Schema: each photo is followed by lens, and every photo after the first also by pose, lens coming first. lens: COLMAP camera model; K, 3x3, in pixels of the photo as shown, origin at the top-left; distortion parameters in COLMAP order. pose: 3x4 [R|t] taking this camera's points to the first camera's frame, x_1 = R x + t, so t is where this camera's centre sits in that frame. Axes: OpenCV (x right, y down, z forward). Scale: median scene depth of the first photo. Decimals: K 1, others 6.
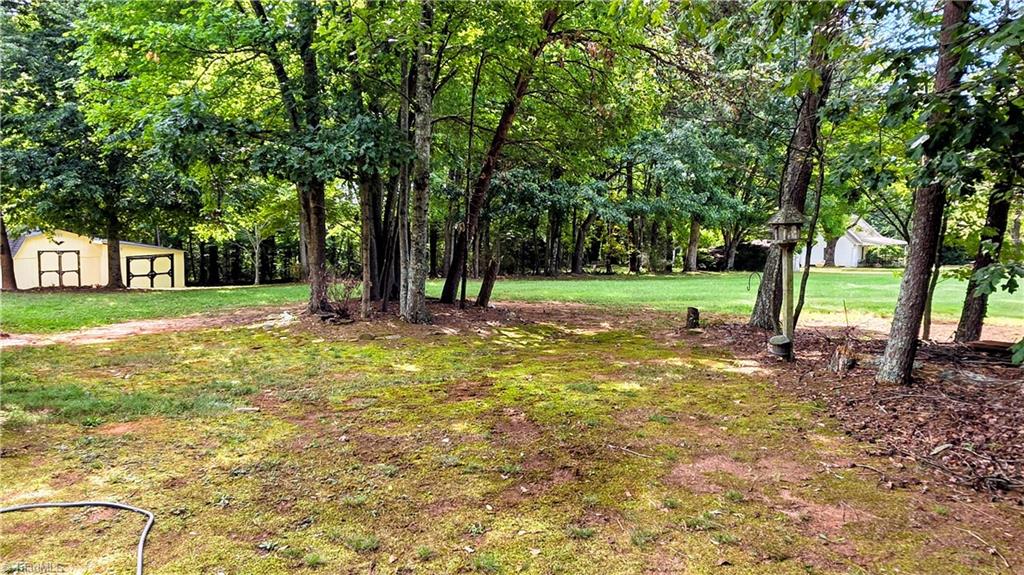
lens RADIAL K [[706.1, 0, 512.7], [0, 706.1, 285.2], [0, 0, 1]] dist [-0.002161, -0.000661]
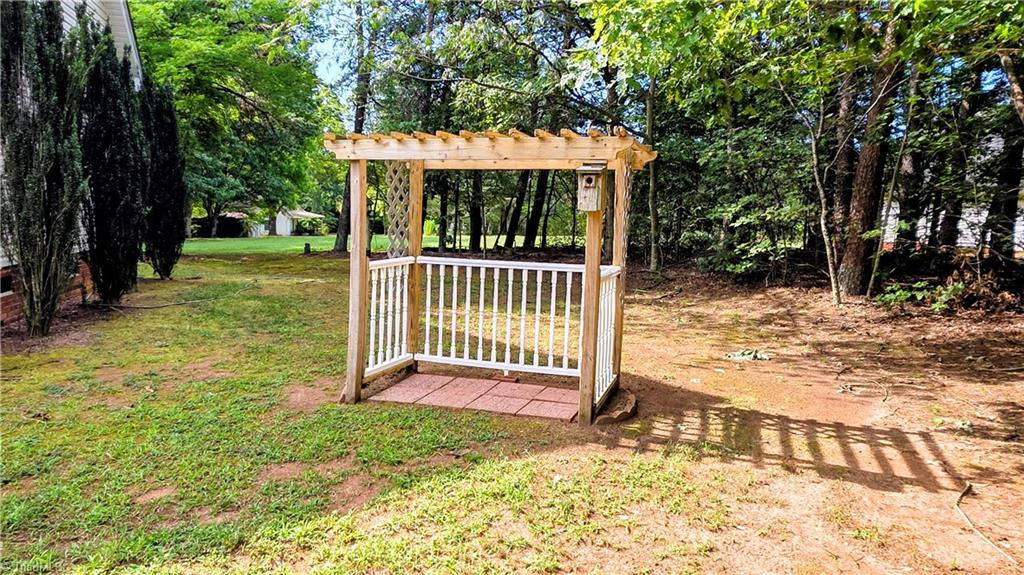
lens RADIAL K [[706.1, 0, 511.5], [0, 706.1, 286.5], [0, 0, 1]] dist [-0.002161, -0.000661]
pose [[0.662937, -0.054609, 0.746681, -0.401782], [0.020957, 0.998299, 0.054405, 0.010365], [-0.748382, -0.020419, 0.662954, -0.268987]]
